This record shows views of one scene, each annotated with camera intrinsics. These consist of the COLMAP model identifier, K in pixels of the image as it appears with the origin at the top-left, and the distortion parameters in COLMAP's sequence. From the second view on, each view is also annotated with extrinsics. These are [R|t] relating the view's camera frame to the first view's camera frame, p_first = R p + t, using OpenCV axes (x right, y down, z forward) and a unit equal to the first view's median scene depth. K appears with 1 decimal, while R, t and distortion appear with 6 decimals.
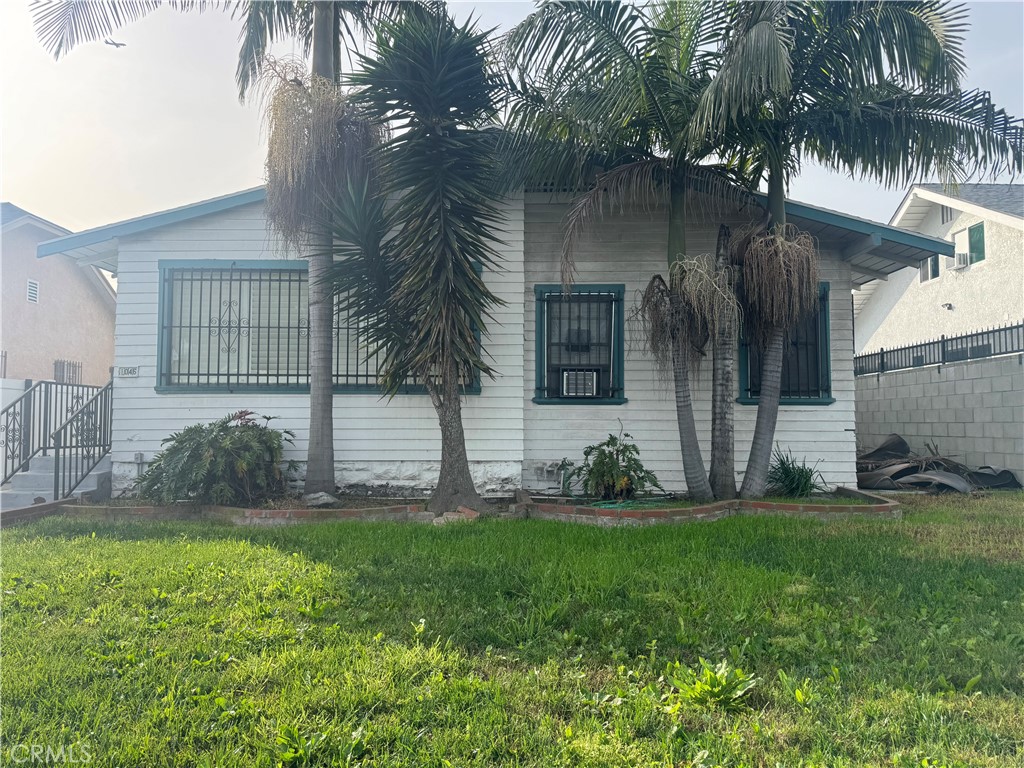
lens RADIAL K [[711.5, 0, 512.0], [0, 711.5, 384.0], [0, 0, 1]] dist [0.102738, -0.122142]
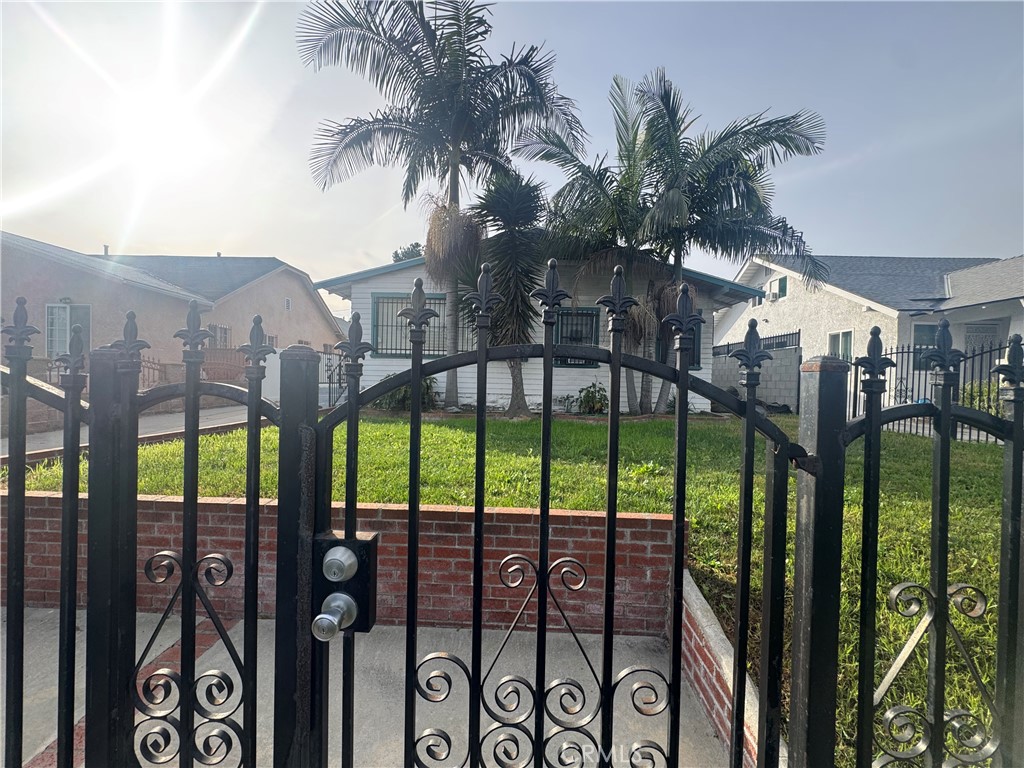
lens RADIAL K [[411.9, 0, 510.0], [0, 411.9, 384.8], [0, 0, 1]] dist [-0.001274, 0.000163]
pose [[0.999527, 0.021927, -0.021567, -0.069318], [-0.020428, 0.997516, 0.067406, 0.002205], [0.022991, -0.066933, 0.997493, -0.175336]]
